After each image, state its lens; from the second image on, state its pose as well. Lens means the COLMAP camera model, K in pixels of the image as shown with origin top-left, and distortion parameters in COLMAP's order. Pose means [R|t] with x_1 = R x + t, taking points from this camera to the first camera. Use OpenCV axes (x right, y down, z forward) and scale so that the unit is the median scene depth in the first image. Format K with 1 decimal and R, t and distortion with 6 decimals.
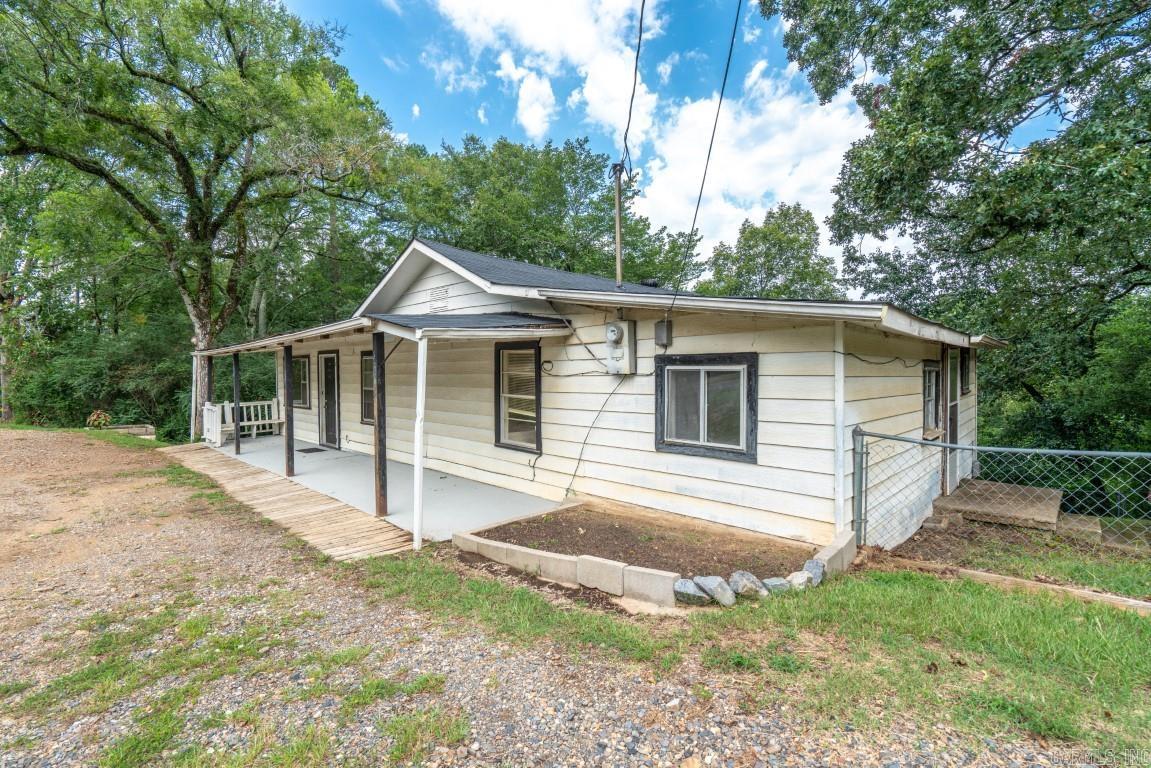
lens RADIAL K [[523.8, 0, 570.5], [0, 523.8, 383.9], [0, 0, 1]] dist [-0.002017, 0.000490]
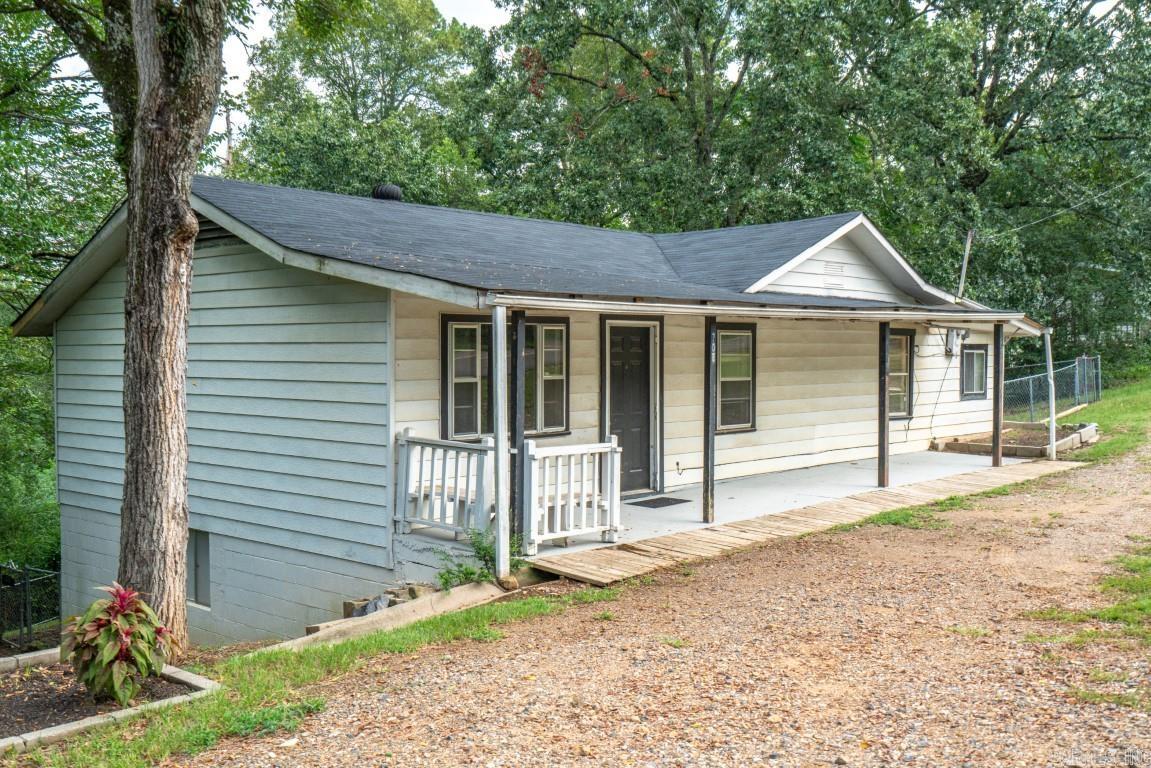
lens RADIAL K [[1183.6, 0, 575.7], [0, 1183.6, 380.5], [0, 0, 1]] dist [-0.013608, 0.000000]
pose [[-0.040063, -0.035663, 0.998561, -2.085097], [0.009678, 0.999302, 0.036077, -0.050156], [-0.999150, 0.011109, -0.039690, 1.390926]]
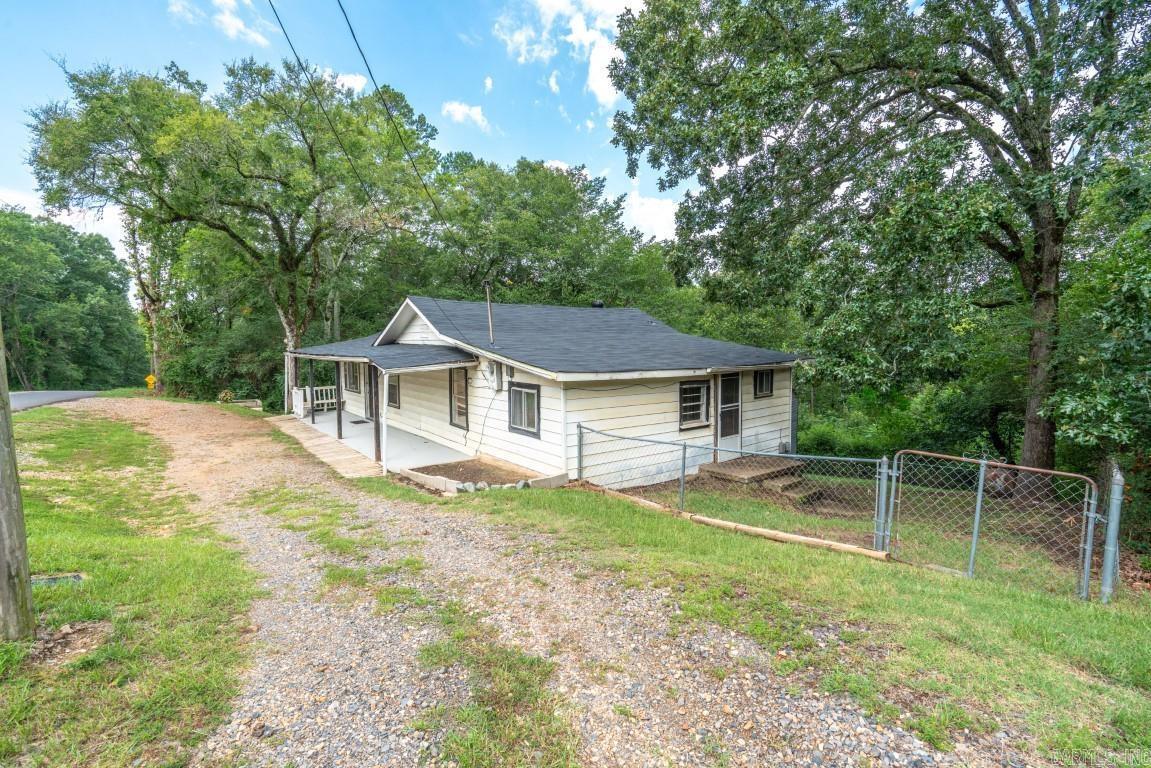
lens RADIAL K [[523.8, 0, 579.2], [0, 523.8, 382.8], [0, 0, 1]] dist [-0.002017, 0.000490]
pose [[0.992909, 0.016581, -0.117713, 0.373020], [-0.010090, 0.998406, 0.055525, -0.091293], [0.118446, -0.053943, 0.991494, -0.497083]]
